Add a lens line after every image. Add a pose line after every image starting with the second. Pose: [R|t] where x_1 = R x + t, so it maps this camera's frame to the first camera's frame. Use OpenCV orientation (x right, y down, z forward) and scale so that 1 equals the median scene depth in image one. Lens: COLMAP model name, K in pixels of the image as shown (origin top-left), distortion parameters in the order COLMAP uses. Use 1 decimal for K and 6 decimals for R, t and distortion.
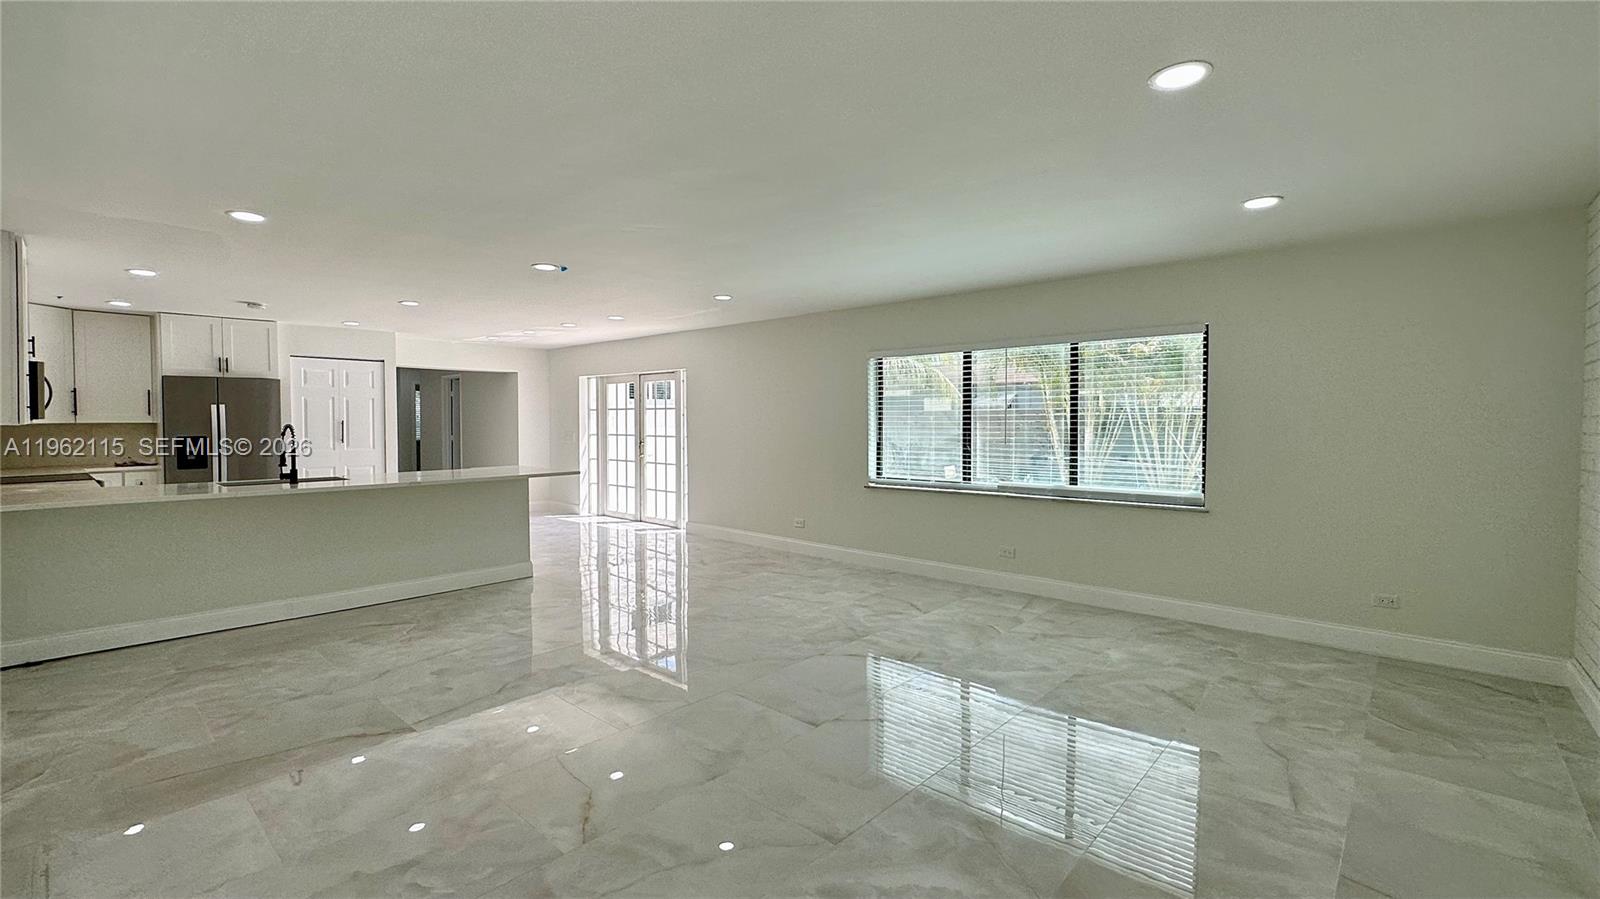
lens RADIAL K [[693.9, 0, 796.7], [0, 693.9, 441.4], [0, 0, 1]] dist [-0.003375, -0.000256]
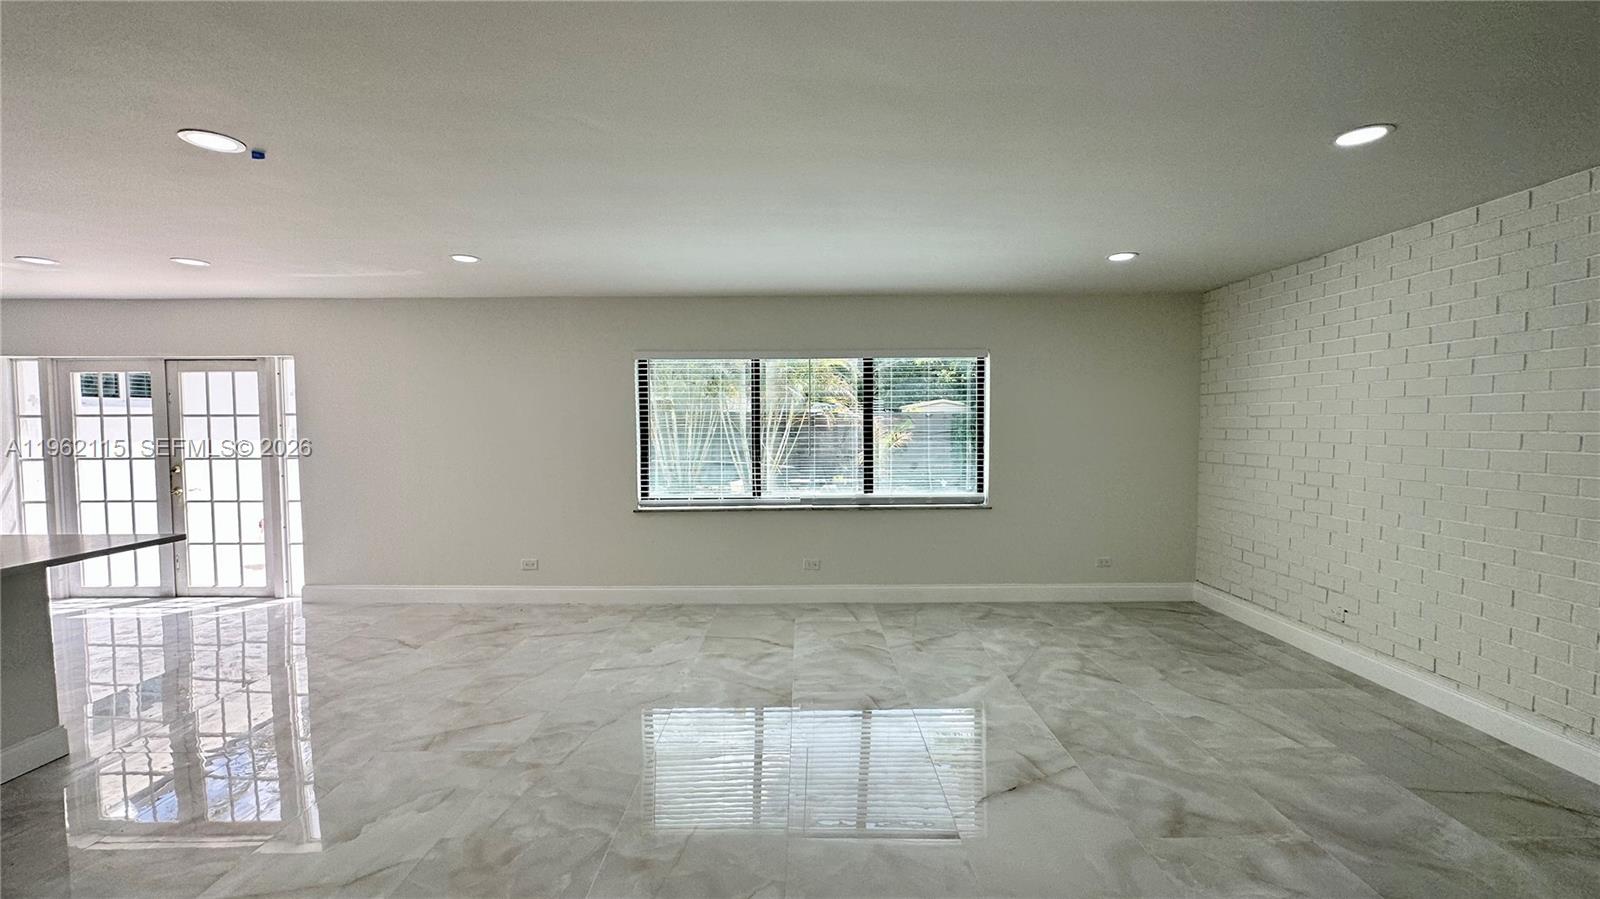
lens RADIAL K [[645.7, 0, 793.8], [0, 645.7, 442.1], [0, 0, 1]] dist [-0.004925, 0.000930]
pose [[0.742679, -0.021501, 0.669302, -0.306127], [0.024534, 0.999687, 0.004891, -0.019069], [-0.669198, 0.012788, 0.742974, 0.310118]]
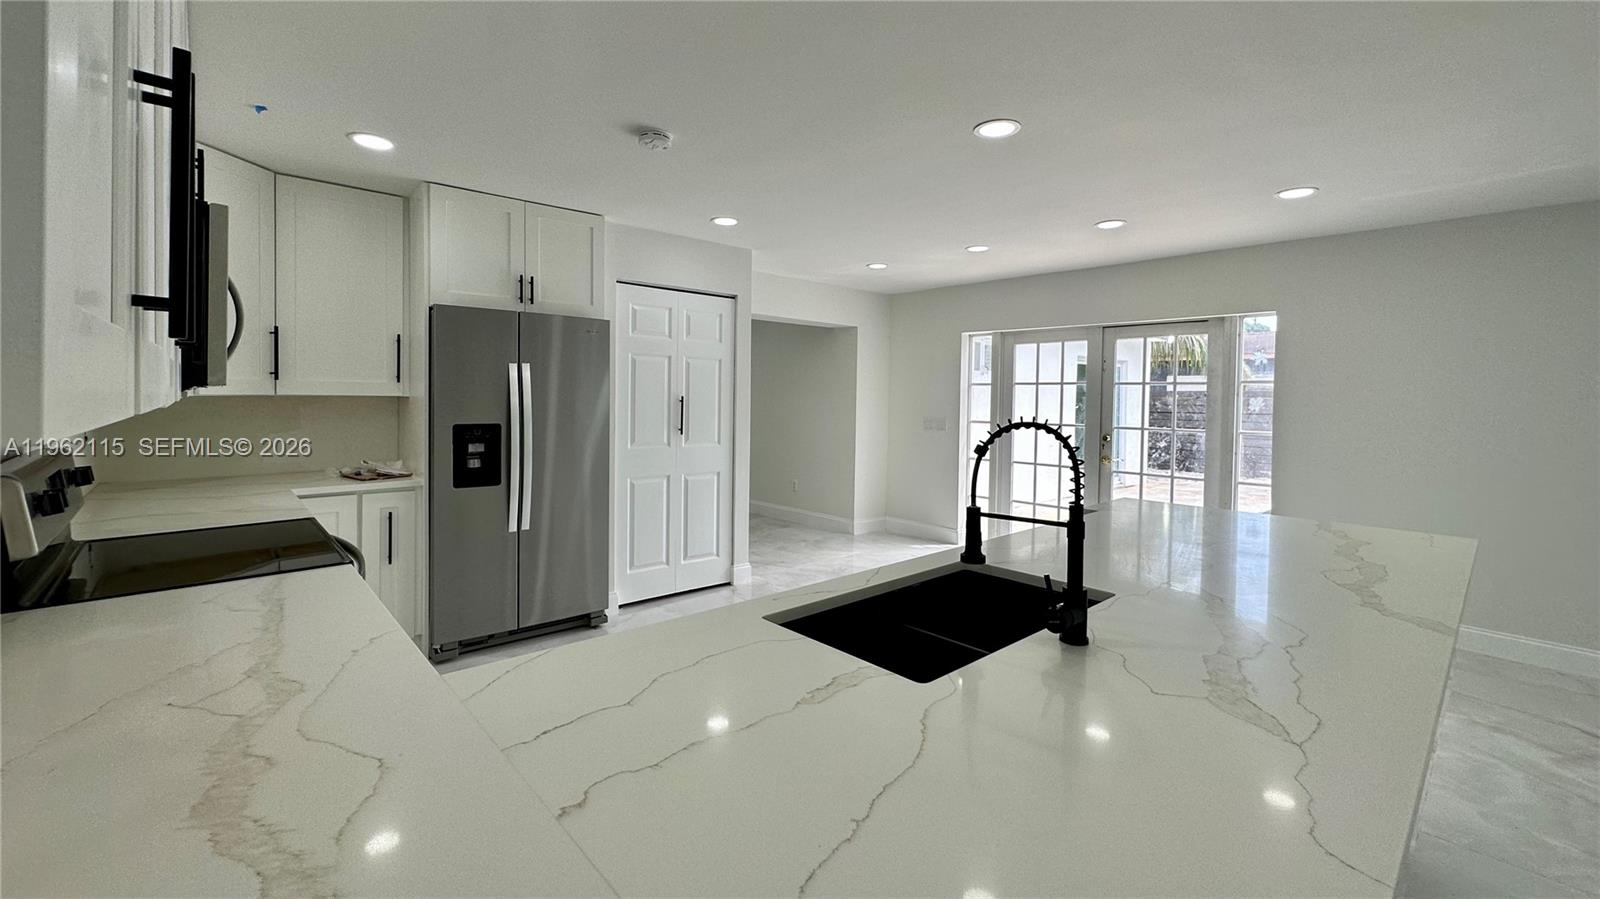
lens RADIAL K [[645.7, 0, 785.6], [0, 645.7, 412.5], [0, 0, 1]] dist [-0.004925, 0.000930]
pose [[0.994403, 0.016869, -0.104295, -0.697402], [-0.017573, 0.999829, -0.005842, -0.019894], [0.104179, 0.007642, 0.994529, 0.637345]]
